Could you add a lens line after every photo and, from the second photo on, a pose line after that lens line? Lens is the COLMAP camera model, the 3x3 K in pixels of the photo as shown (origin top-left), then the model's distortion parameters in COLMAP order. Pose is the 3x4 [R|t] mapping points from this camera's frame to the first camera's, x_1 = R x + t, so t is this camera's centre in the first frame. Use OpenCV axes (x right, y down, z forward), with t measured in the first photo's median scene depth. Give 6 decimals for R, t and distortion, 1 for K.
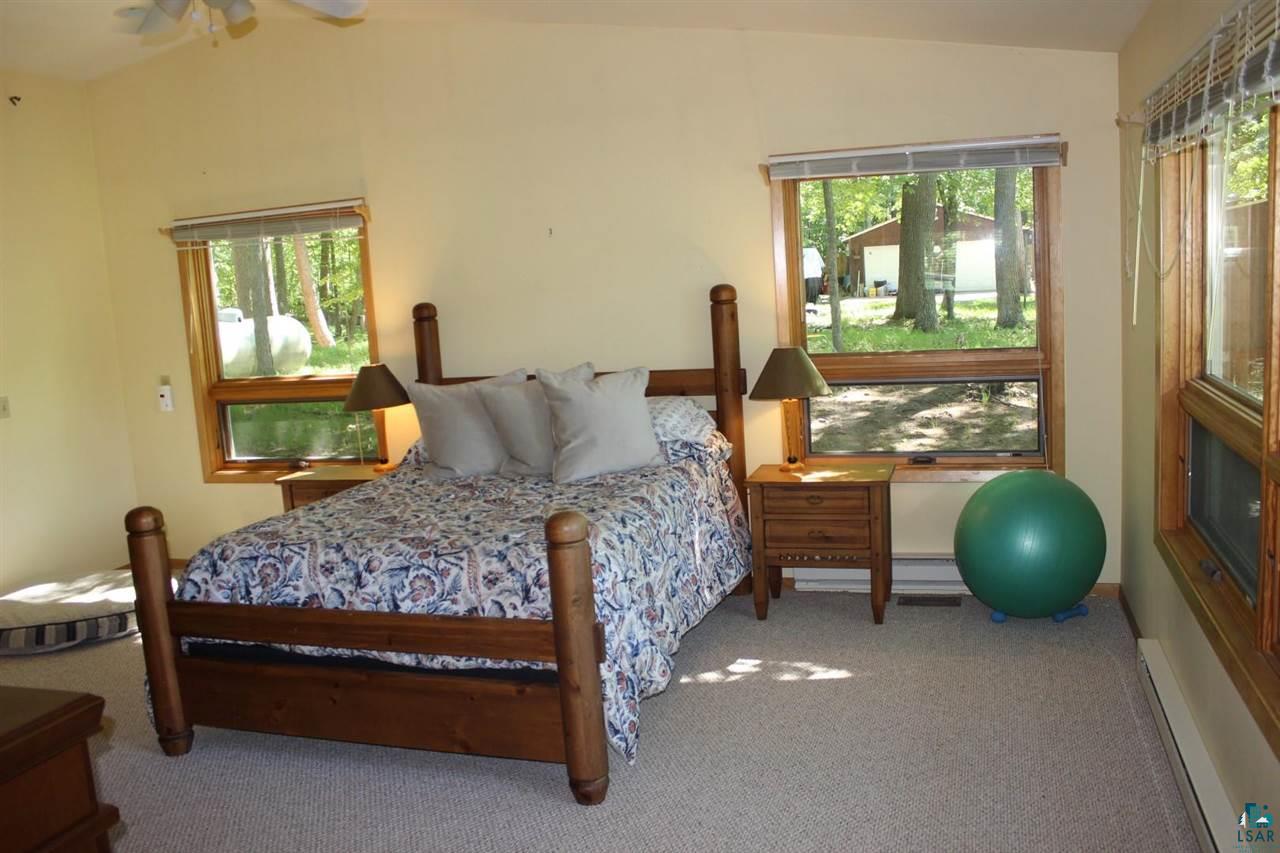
lens RADIAL K [[1071.8, 0, 643.1], [0, 1071.8, 428.8], [0, 0, 1]] dist [-0.149298, 0.117535]
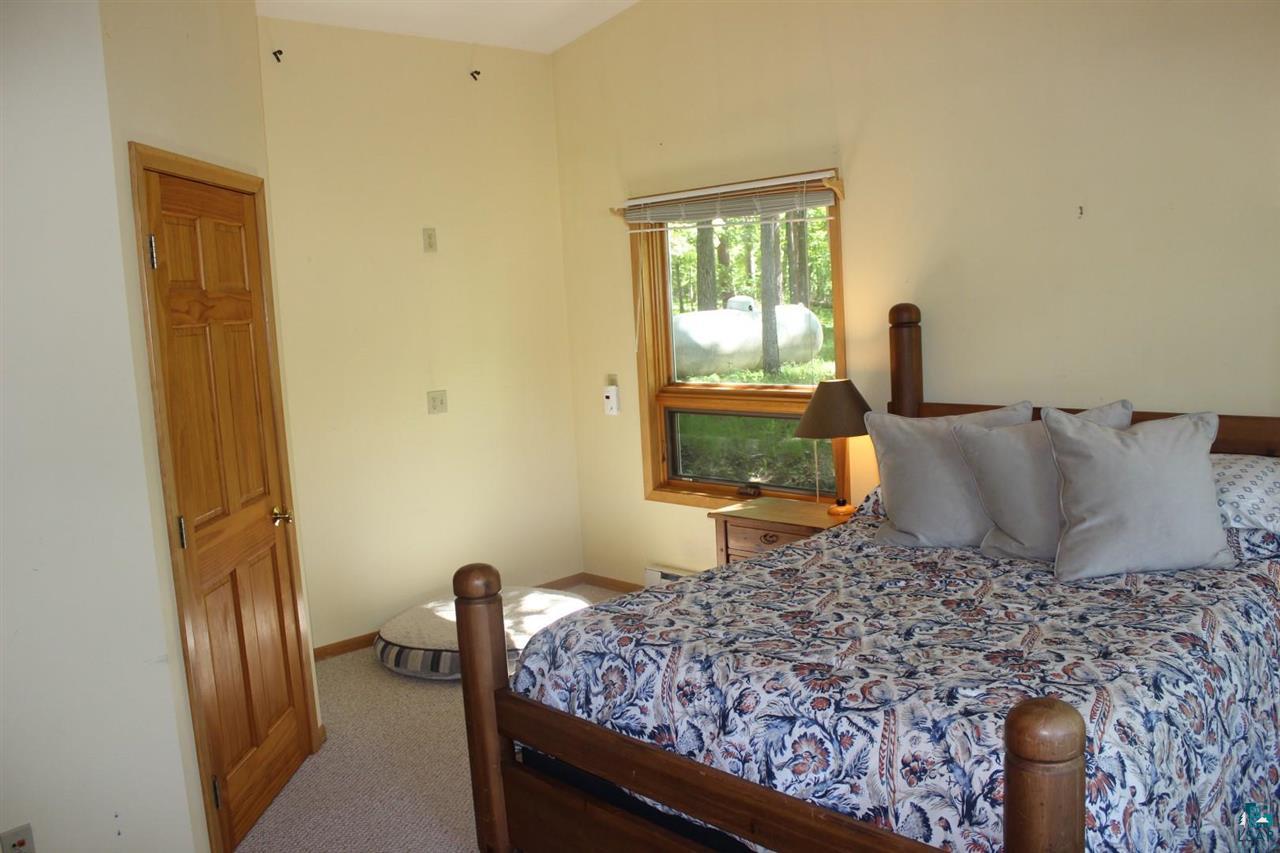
lens RADIAL K [[1071.8, 0, 637.9], [0, 1071.8, 417.2], [0, 0, 1]] dist [-0.149298, 0.117535]
pose [[0.878663, 0.070462, -0.472214, -0.009766], [-0.070579, 0.997353, 0.017493, -0.047660], [0.472197, 0.017958, 0.881310, 0.308223]]
